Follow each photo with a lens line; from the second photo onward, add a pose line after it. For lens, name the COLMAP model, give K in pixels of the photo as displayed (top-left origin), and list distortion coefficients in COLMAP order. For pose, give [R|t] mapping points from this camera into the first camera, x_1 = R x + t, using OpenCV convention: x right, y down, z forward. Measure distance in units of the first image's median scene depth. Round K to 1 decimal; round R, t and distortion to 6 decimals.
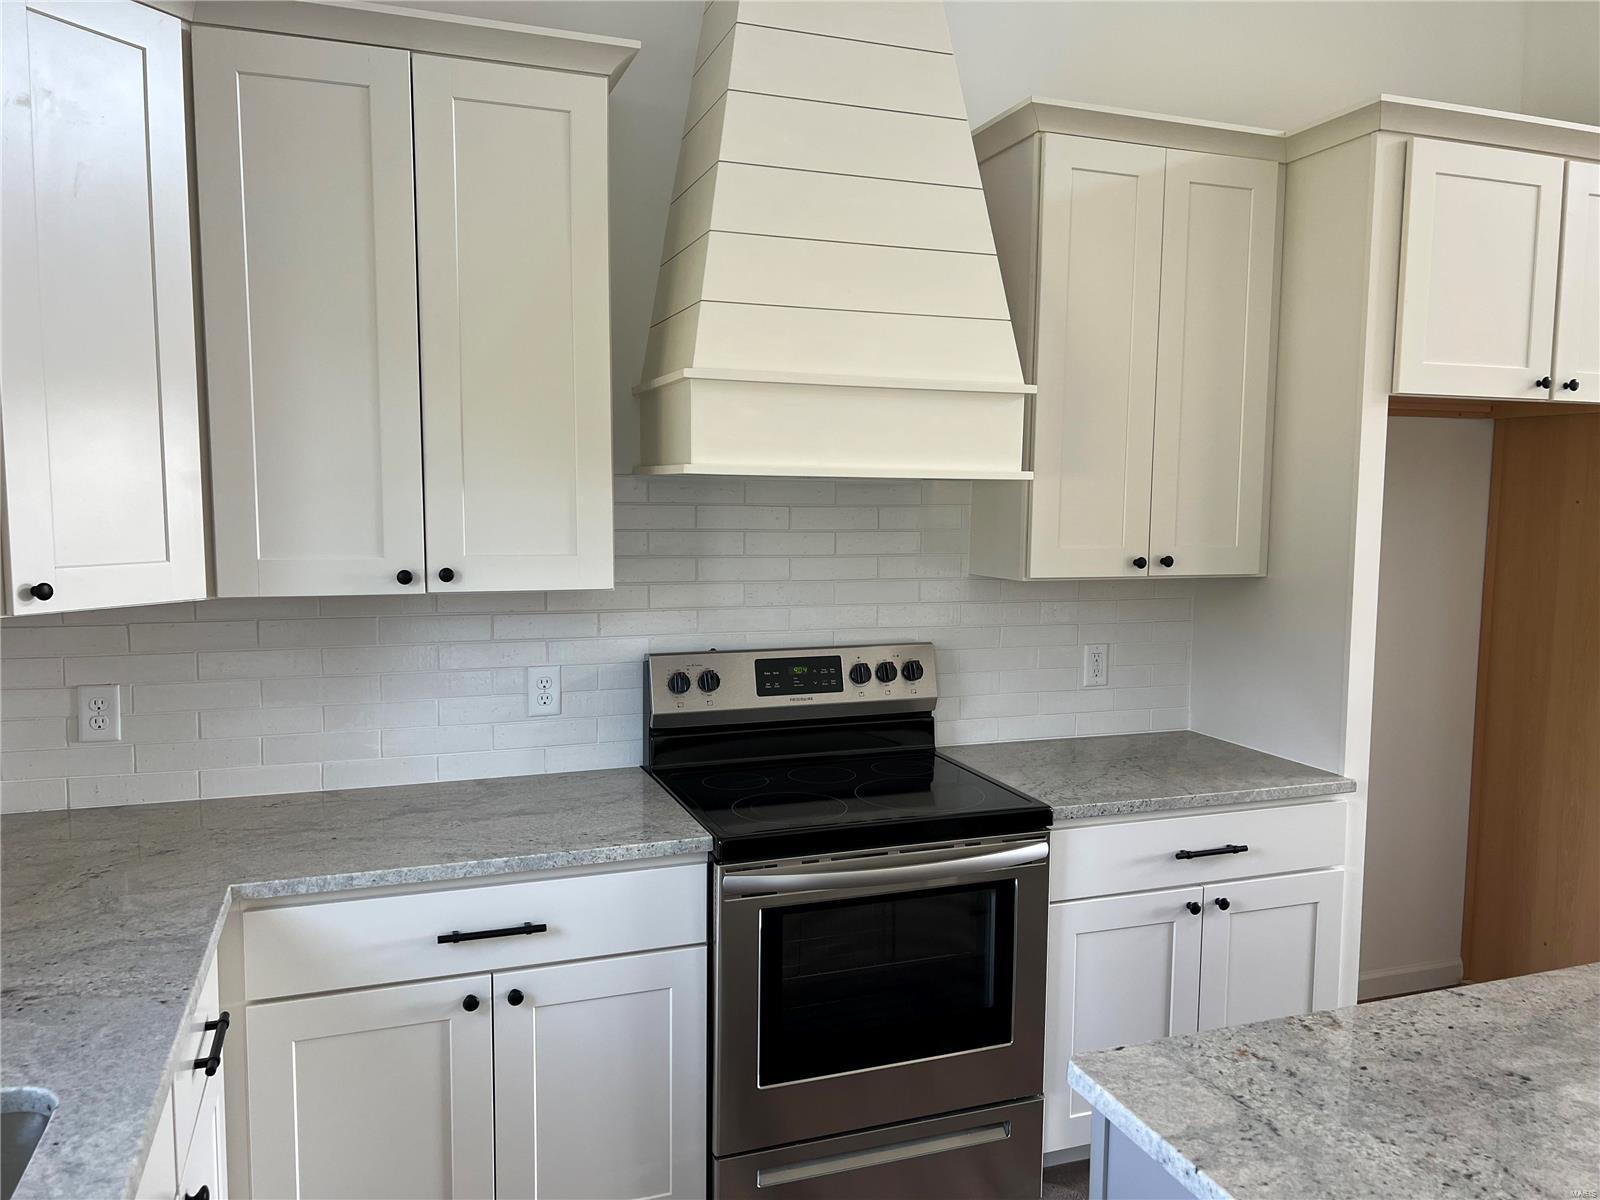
lens RADIAL K [[1198.7, 0, 801.3], [0, 1198.7, 595.1], [0, 0, 1]] dist [0.048406, -0.035444]
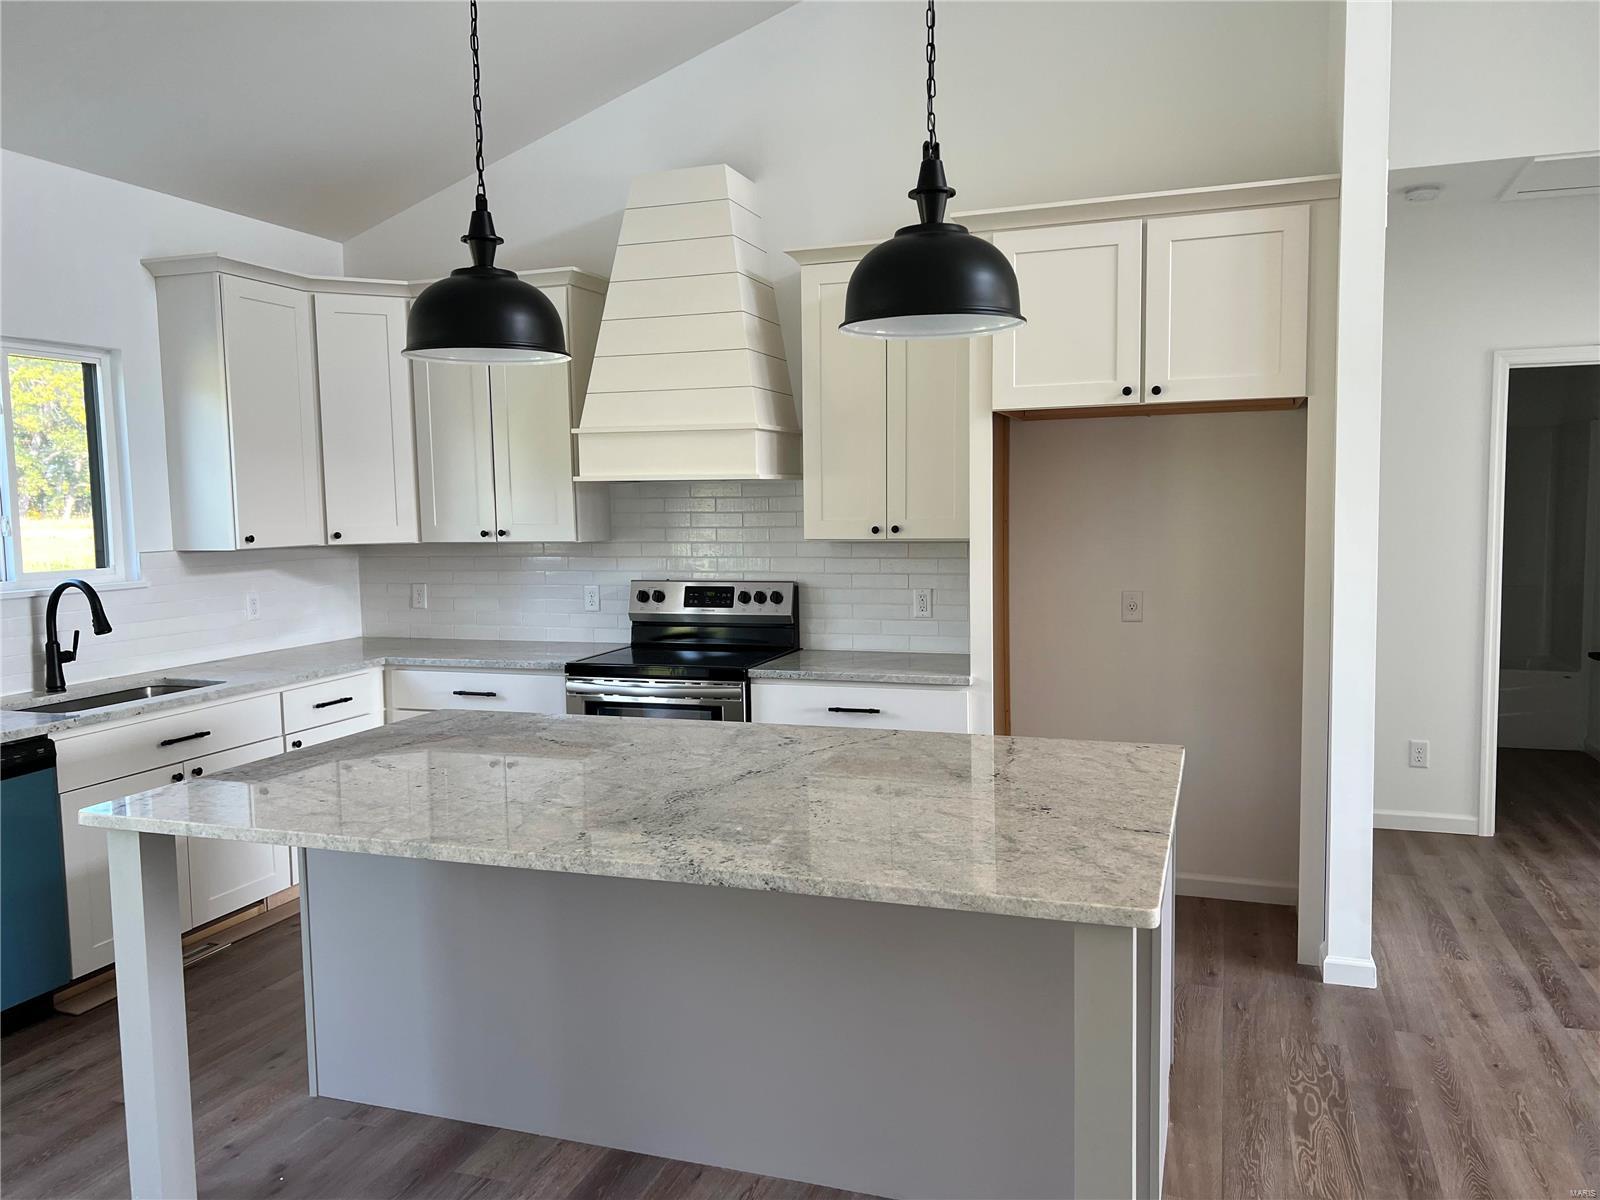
lens RADIAL K [[1198.7, 0, 805.7], [0, 1198.7, 607.0], [0, 0, 1]] dist [0.048406, -0.035444]
pose [[0.771378, 0.034273, -0.635453, 1.210007], [-0.033076, 0.999358, 0.013749, 0.054465], [0.635517, 0.010413, 0.772017, -0.237841]]
